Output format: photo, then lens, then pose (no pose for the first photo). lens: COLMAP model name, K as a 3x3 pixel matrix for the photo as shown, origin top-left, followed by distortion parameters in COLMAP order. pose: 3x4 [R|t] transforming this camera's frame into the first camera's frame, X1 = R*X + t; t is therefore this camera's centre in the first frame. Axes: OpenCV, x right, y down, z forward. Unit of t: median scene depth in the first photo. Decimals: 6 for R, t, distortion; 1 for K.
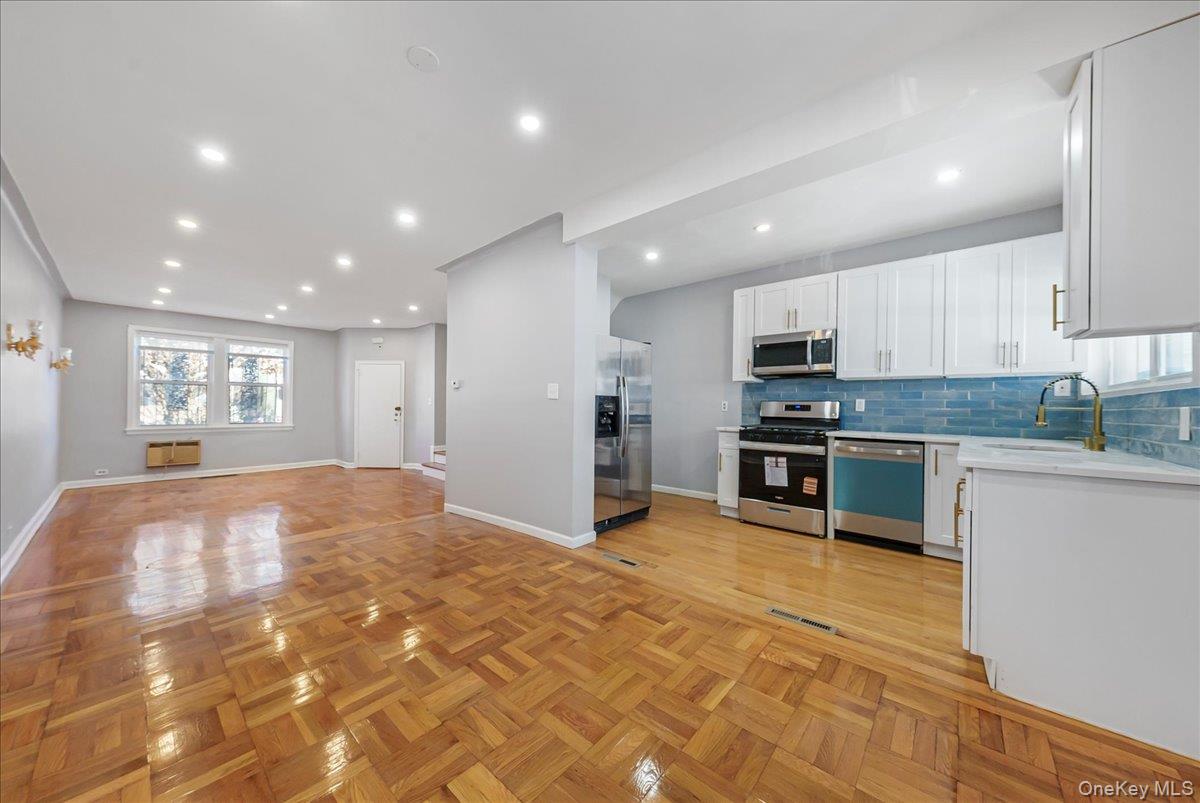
lens RADIAL K [[412.9, 0, 603.1], [0, 412.9, 406.0], [0, 0, 1]] dist [-0.005300, 0.000995]
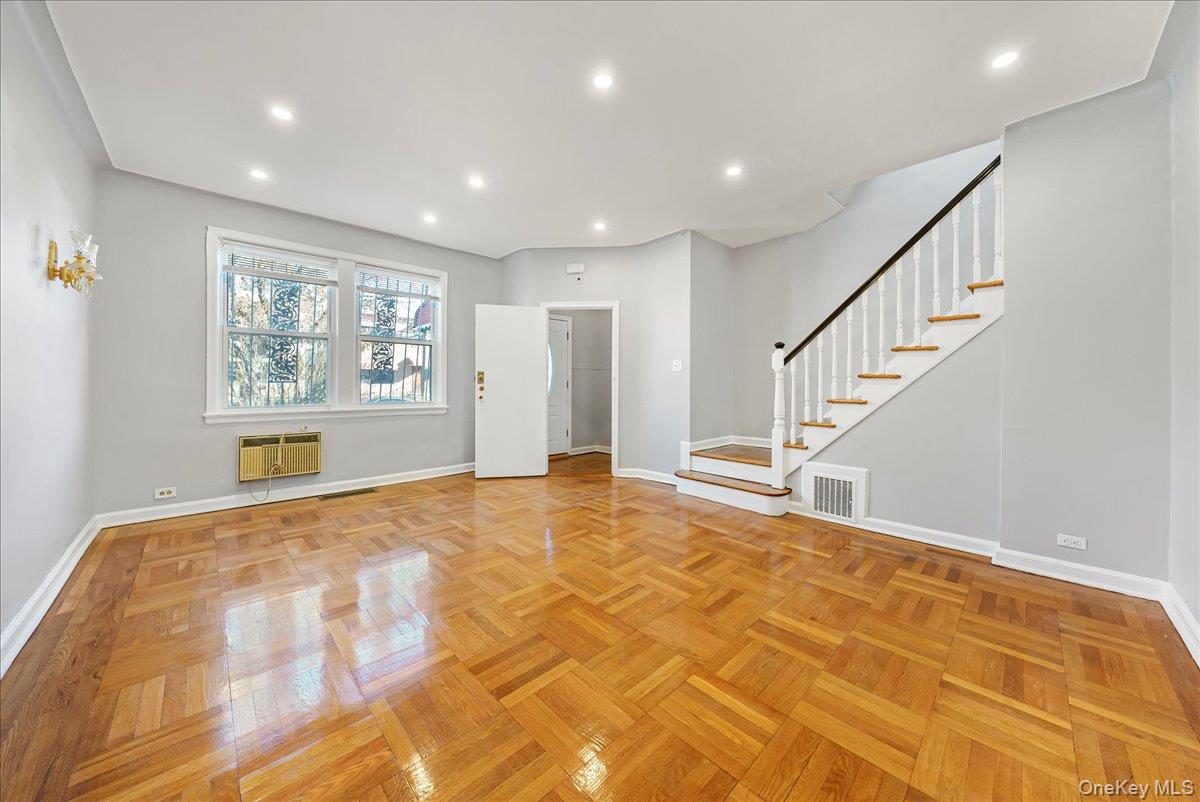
lens RADIAL K [[412.9, 0, 601.1], [0, 412.9, 385.2], [0, 0, 1]] dist [-0.005300, 0.000995]
pose [[0.996286, -0.004049, -0.086012, -0.544512], [0.004122, 0.999991, 0.000667, 0.017863], [0.086008, -0.001019, 0.996294, 0.461915]]
